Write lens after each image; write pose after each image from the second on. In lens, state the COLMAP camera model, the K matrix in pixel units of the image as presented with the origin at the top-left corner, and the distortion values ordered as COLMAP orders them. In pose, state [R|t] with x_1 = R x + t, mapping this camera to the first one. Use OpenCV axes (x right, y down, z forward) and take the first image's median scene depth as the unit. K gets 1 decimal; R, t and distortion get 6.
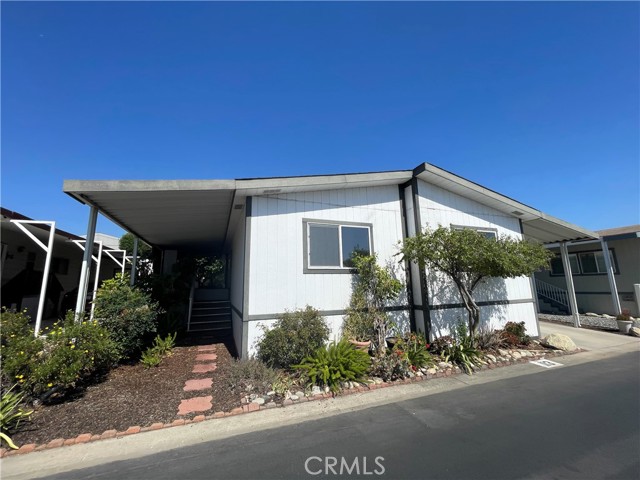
lens RADIAL K [[259.9, 0, 318.7], [0, 259.9, 240.3], [0, 0, 1]] dist [-0.000099, 0.001271]
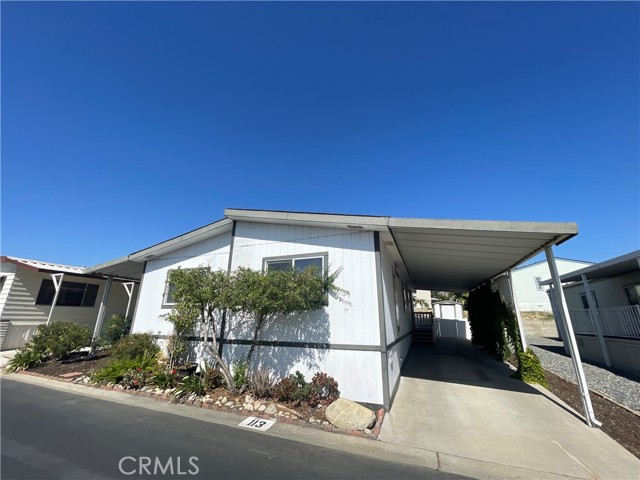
lens RADIAL K [[259.9, 0, 316.7], [0, 259.9, 239.3], [0, 0, 1]] dist [-0.000099, 0.001271]
pose [[0.713132, -0.167212, -0.680796, 1.438079], [0.103678, 0.985614, -0.133477, 0.025364], [0.693320, 0.024603, 0.720209, 0.458544]]
